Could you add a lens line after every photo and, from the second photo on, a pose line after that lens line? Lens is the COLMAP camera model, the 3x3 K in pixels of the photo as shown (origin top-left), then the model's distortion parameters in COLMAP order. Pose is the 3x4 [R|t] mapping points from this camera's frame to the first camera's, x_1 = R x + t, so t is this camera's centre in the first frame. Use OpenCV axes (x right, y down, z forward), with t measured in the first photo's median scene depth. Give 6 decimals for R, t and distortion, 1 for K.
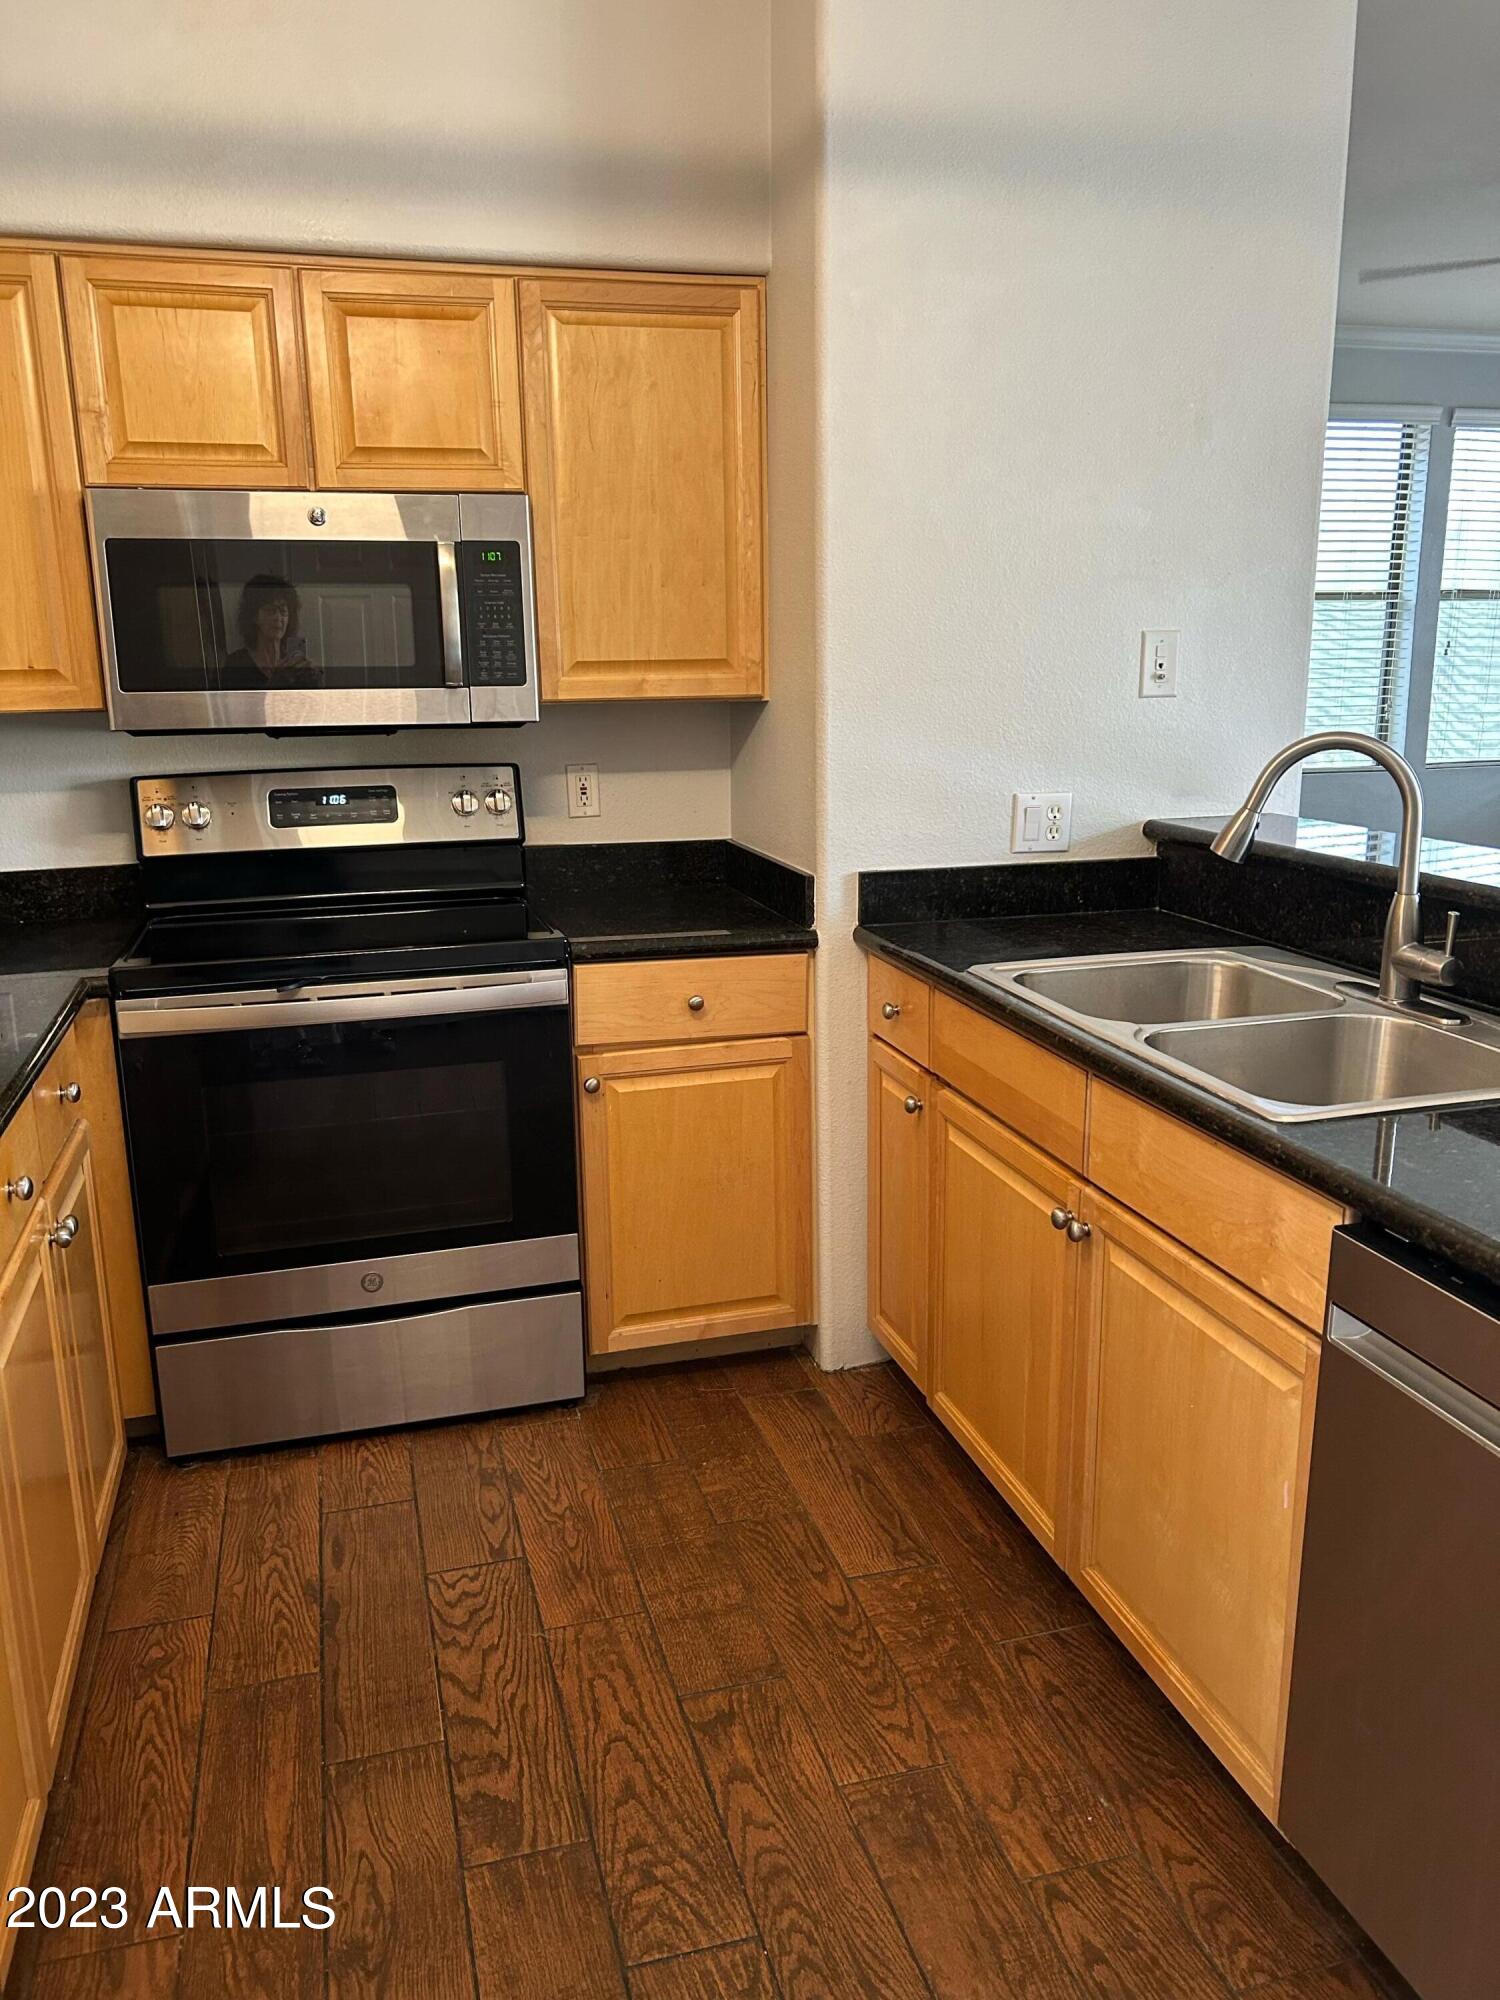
lens RADIAL K [[1511.7, 0, 747.3], [0, 1511.7, 995.2], [0, 0, 1]] dist [0.052718, -0.054927]
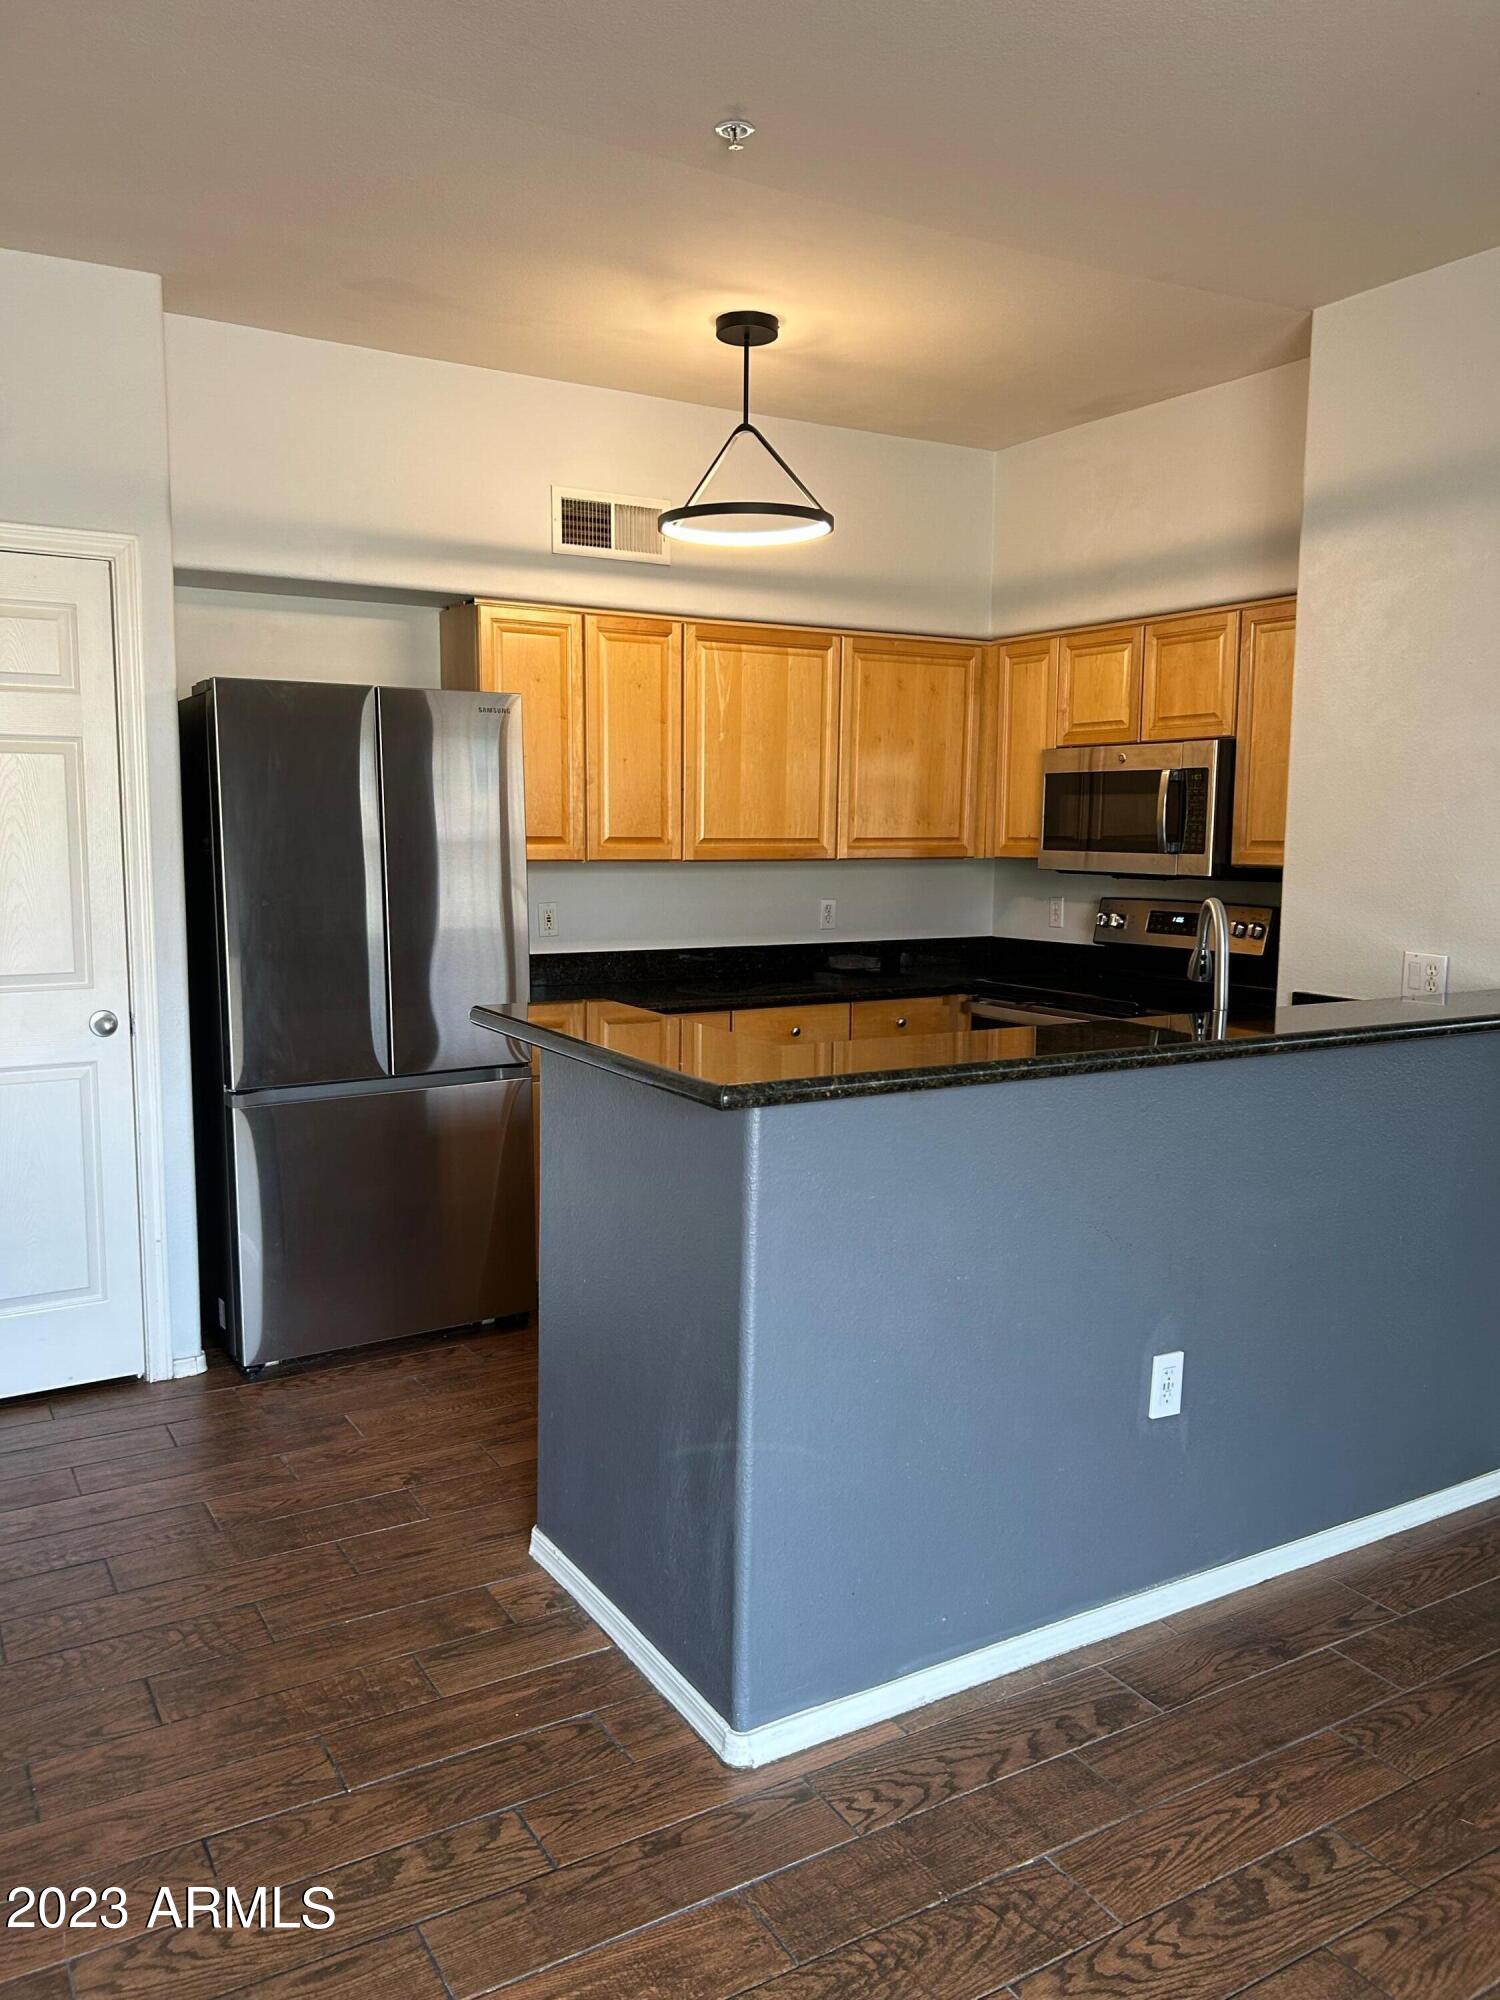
lens RADIAL K [[1511.7, 0, 747.3], [0, 1511.7, 995.2], [0, 0, 1]] dist [0.052718, -0.054927]
pose [[0.259246, 0.128079, -0.957281, 1.343615], [-0.234646, 0.969823, 0.066212, -0.055768], [0.936874, 0.207457, 0.281476, 0.135137]]
